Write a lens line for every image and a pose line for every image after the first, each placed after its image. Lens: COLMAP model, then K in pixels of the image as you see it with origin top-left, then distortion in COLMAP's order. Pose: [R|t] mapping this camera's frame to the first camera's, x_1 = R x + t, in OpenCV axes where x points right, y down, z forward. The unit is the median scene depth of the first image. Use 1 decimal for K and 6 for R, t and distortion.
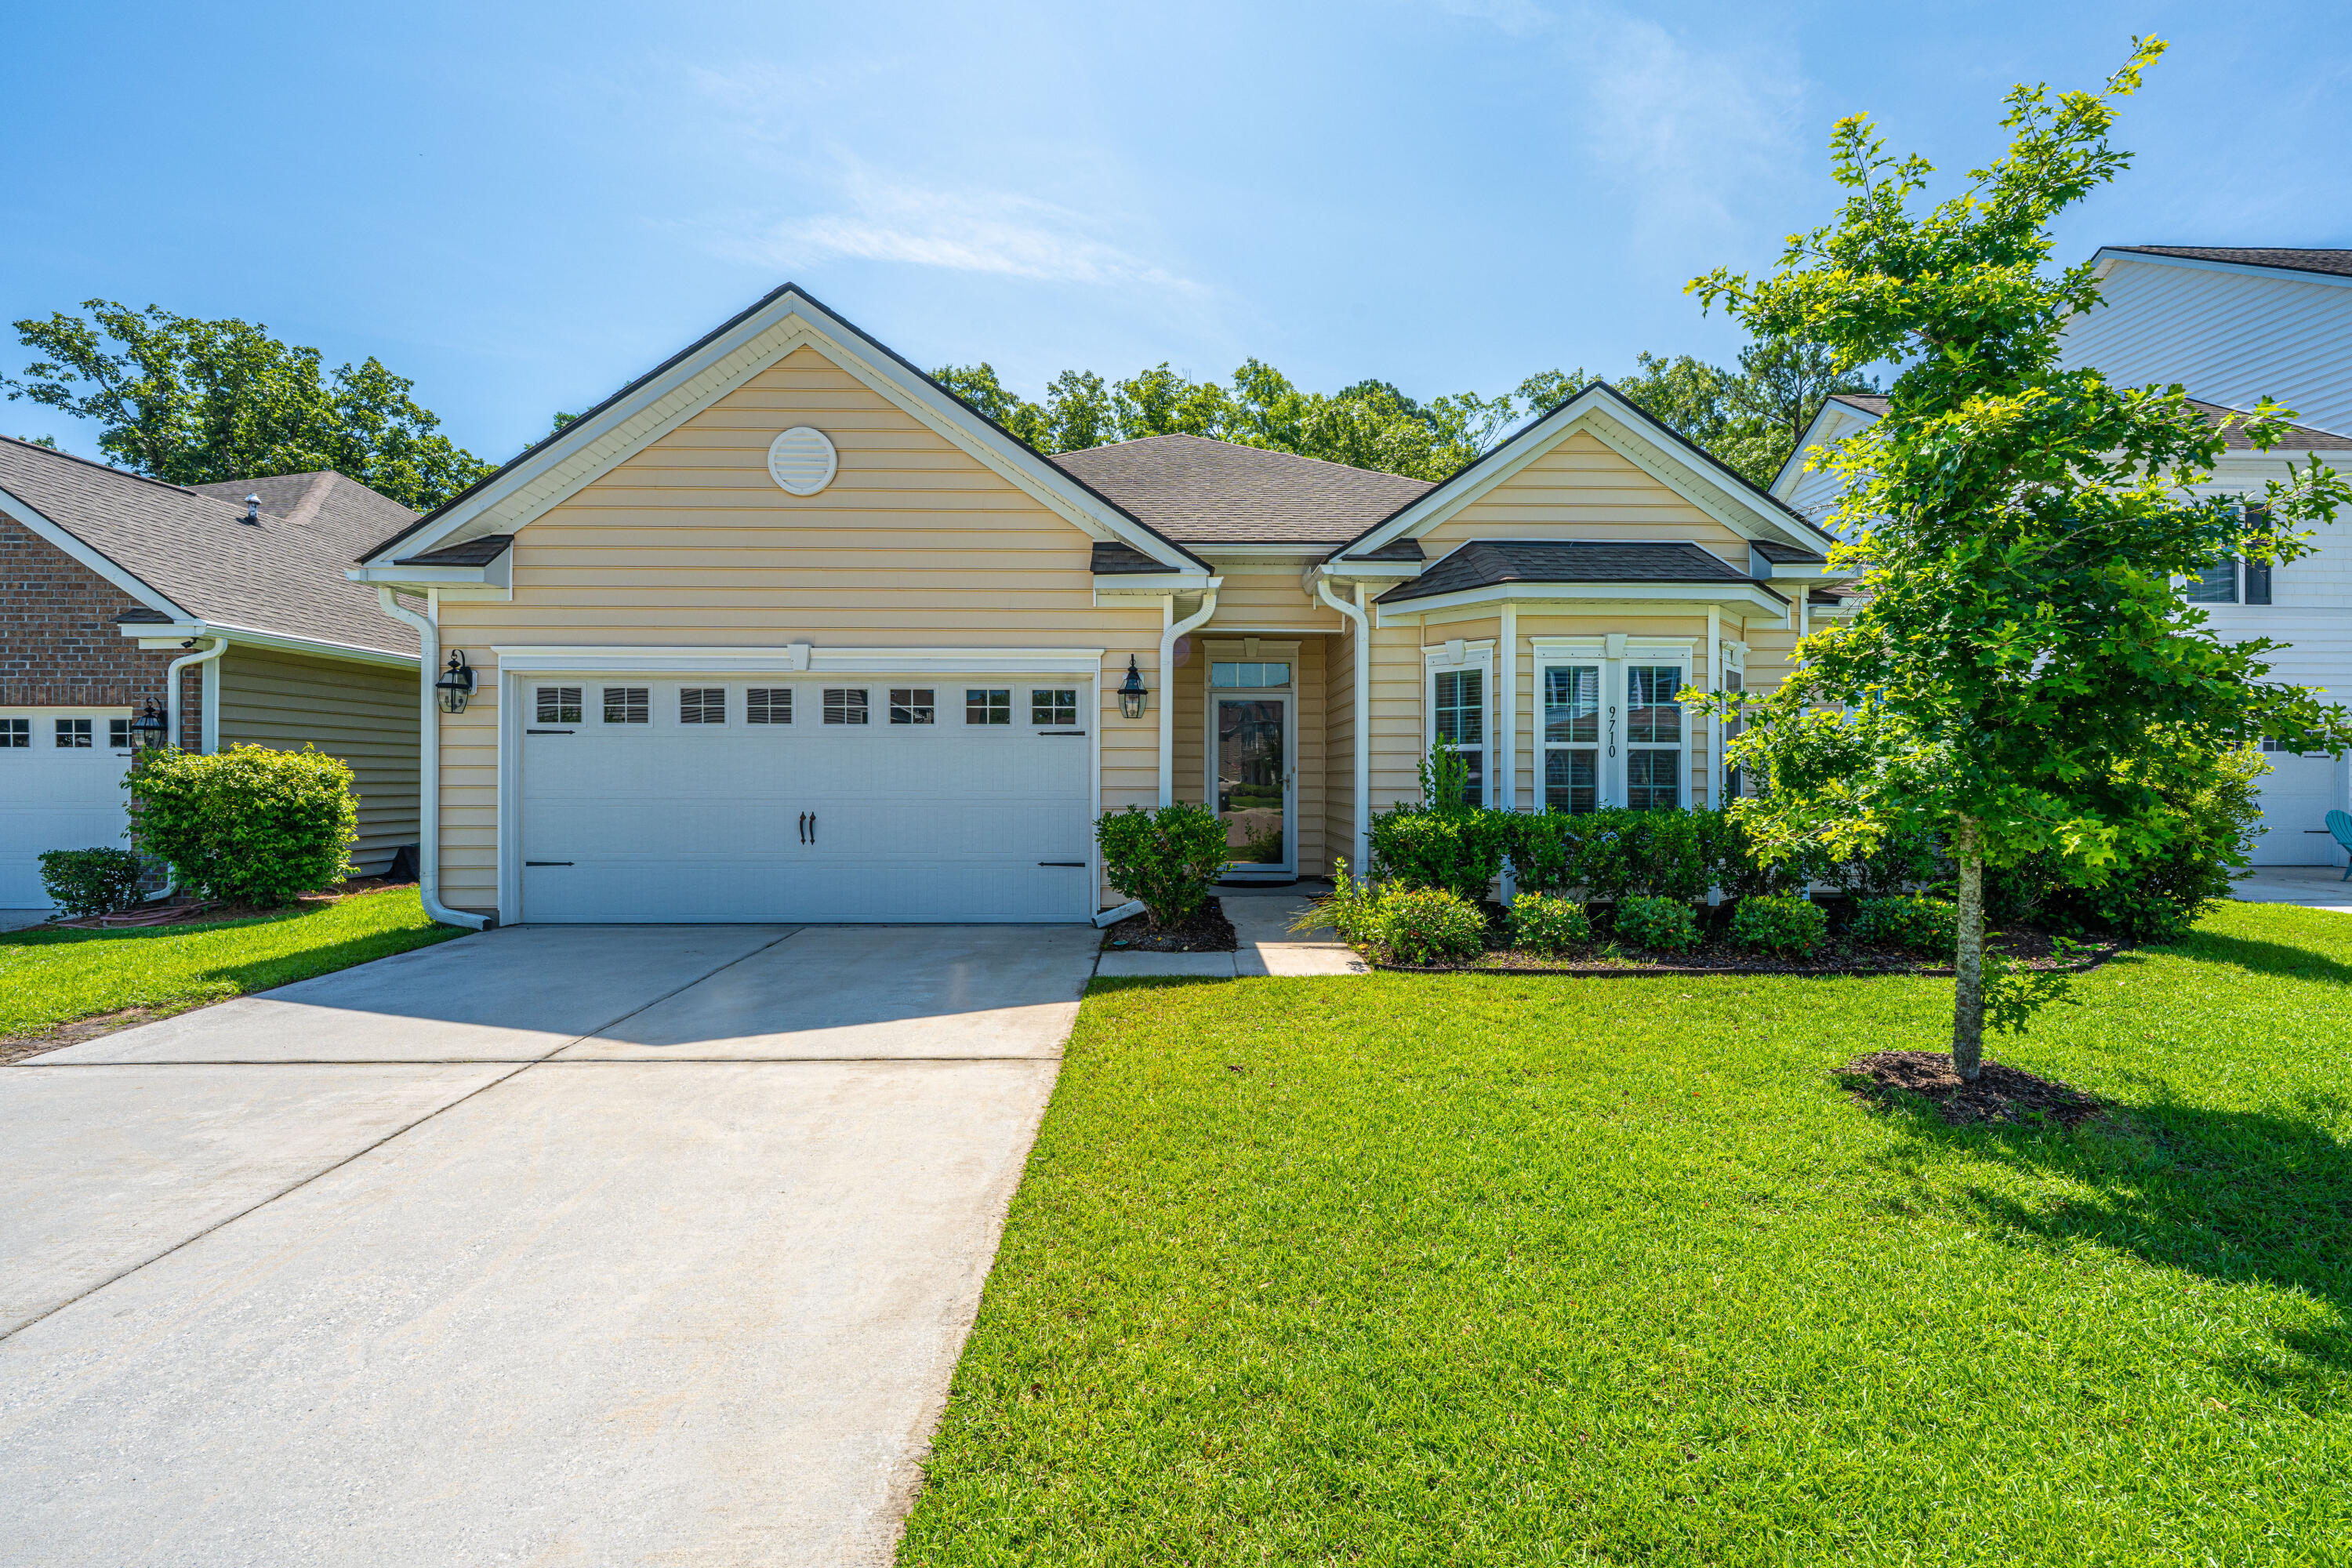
lens RADIAL K [[952.0, 0, 1178.8], [0, 952.0, 769.5], [0, 0, 1]] dist [0.000517, -0.000256]
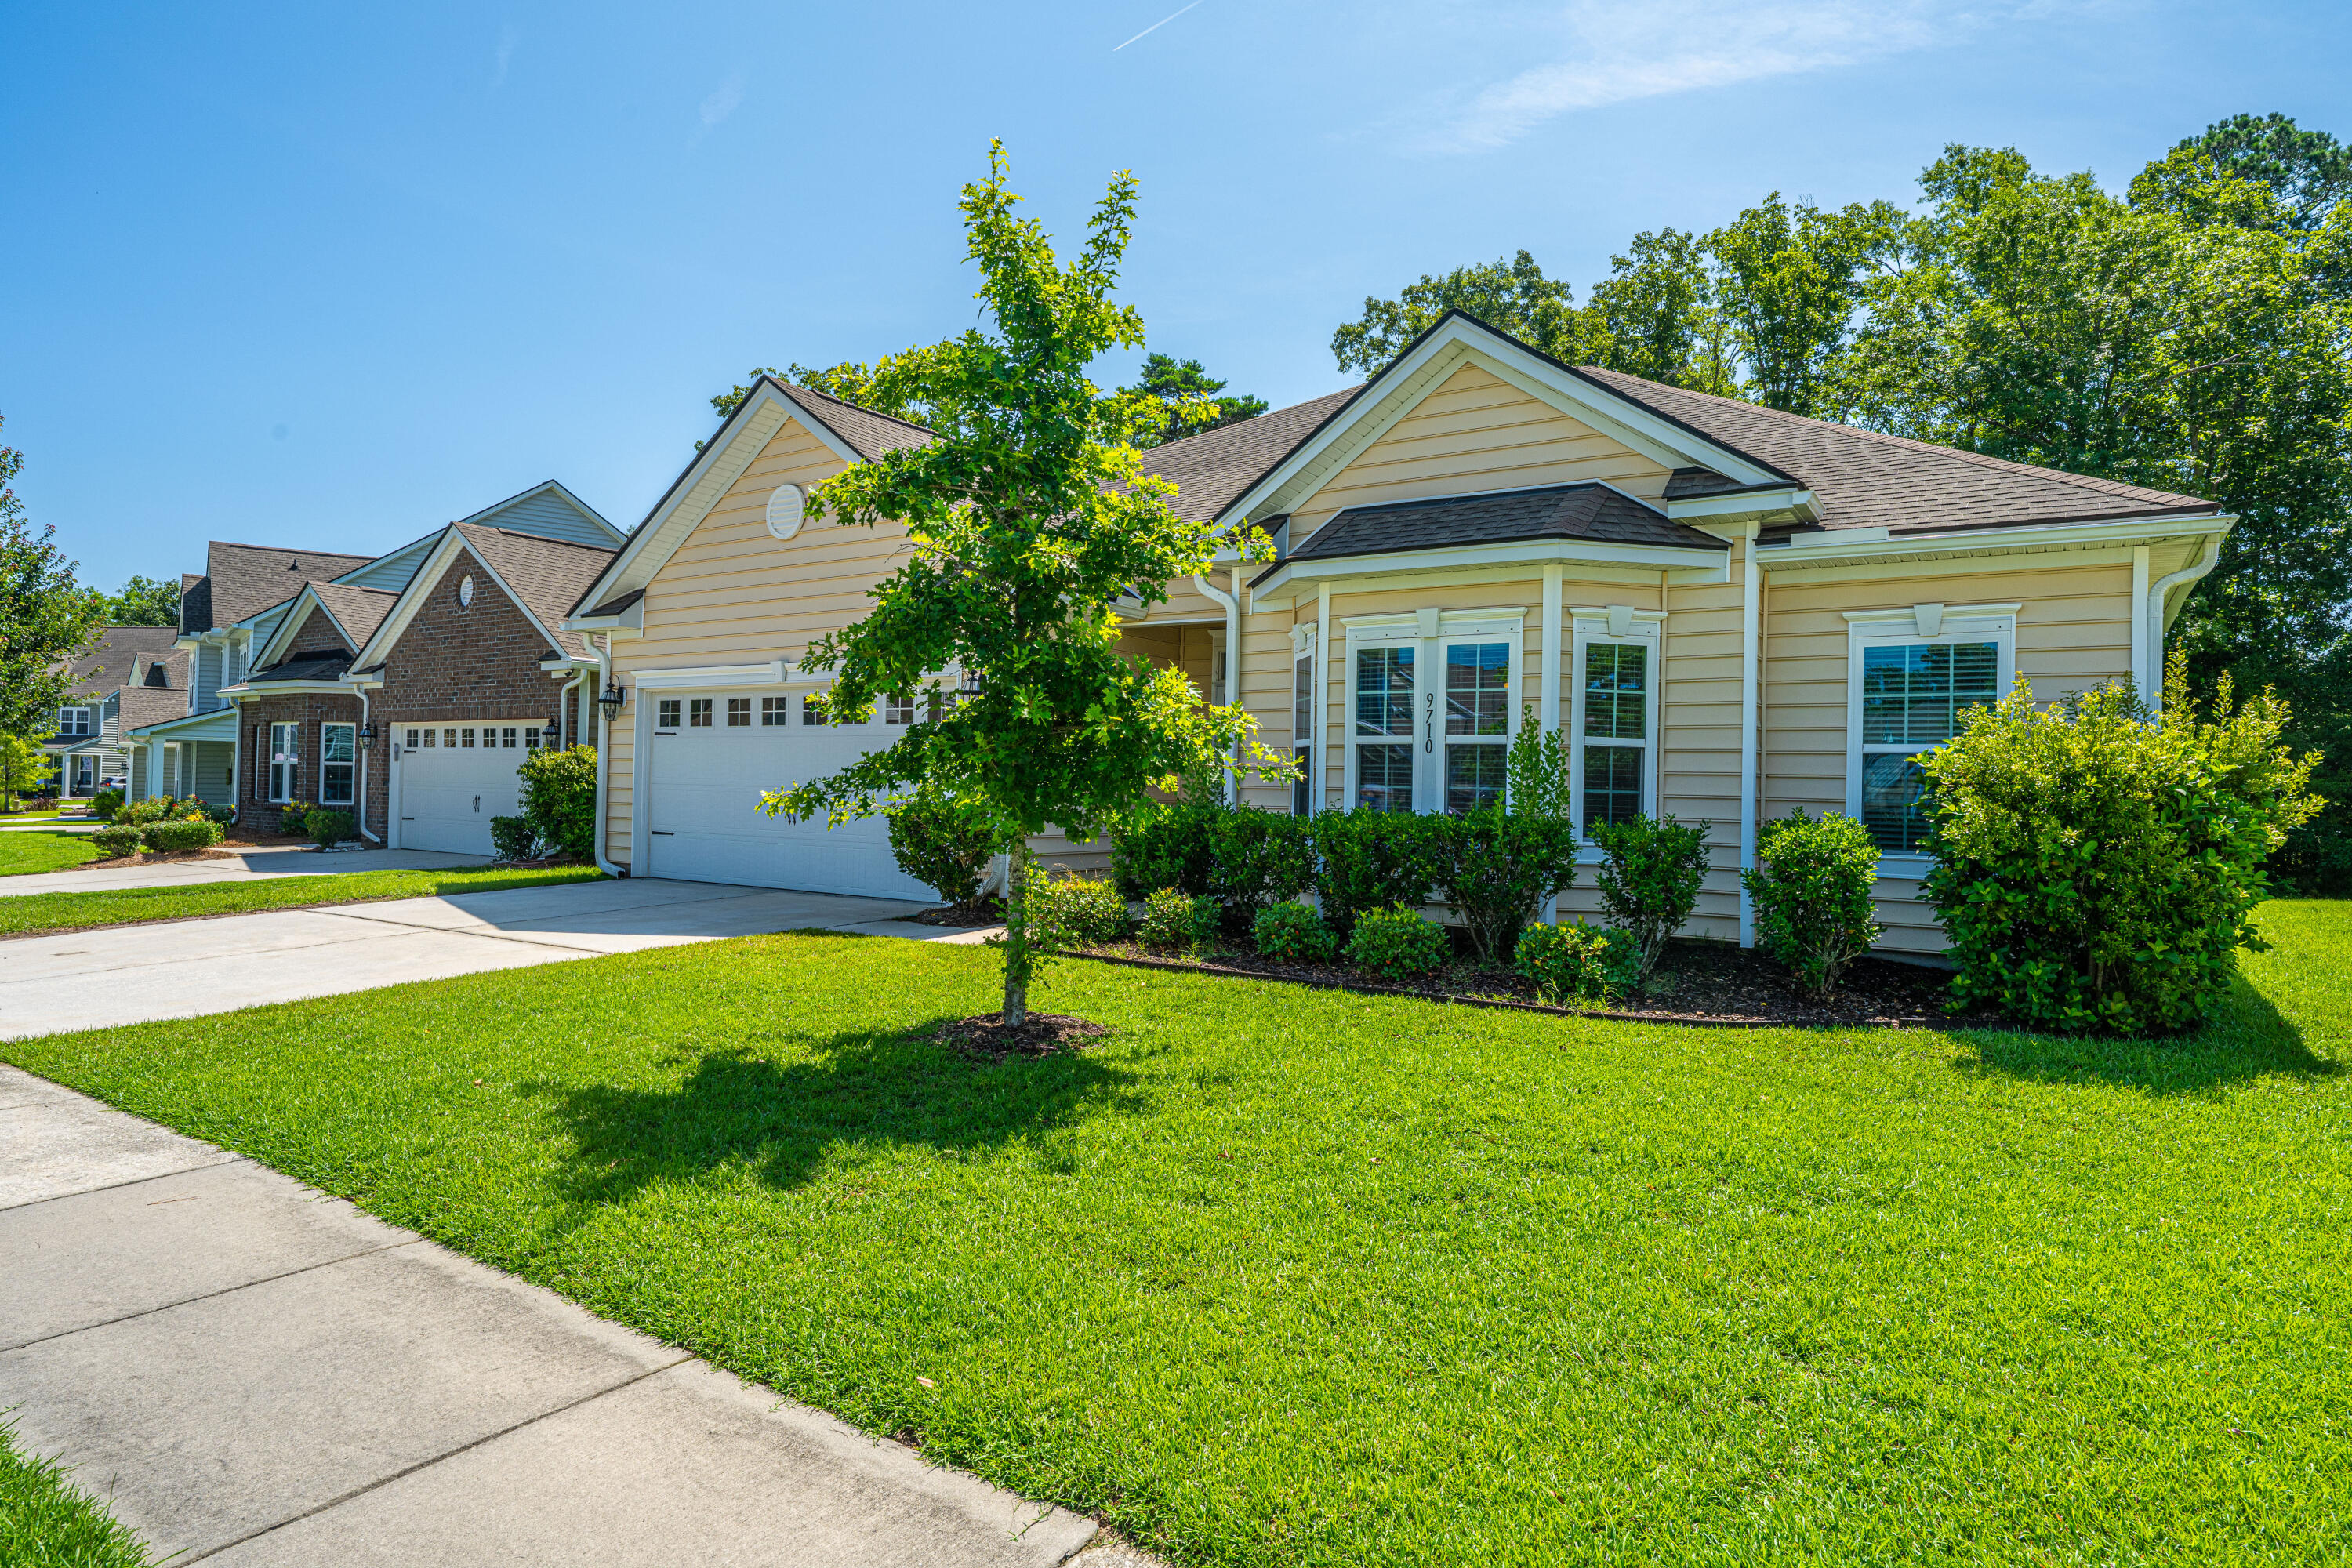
lens RADIAL K [[1282.0, 0, 1178.0], [0, 1282.0, 774.3], [0, 0, 1]] dist [0.006388, 0.001816]
pose [[0.828857, 0.008836, -0.559391, 0.908171], [-0.011724, 0.999930, -0.001577, 0.011053], [0.559338, 0.007865, 0.828902, -0.081247]]
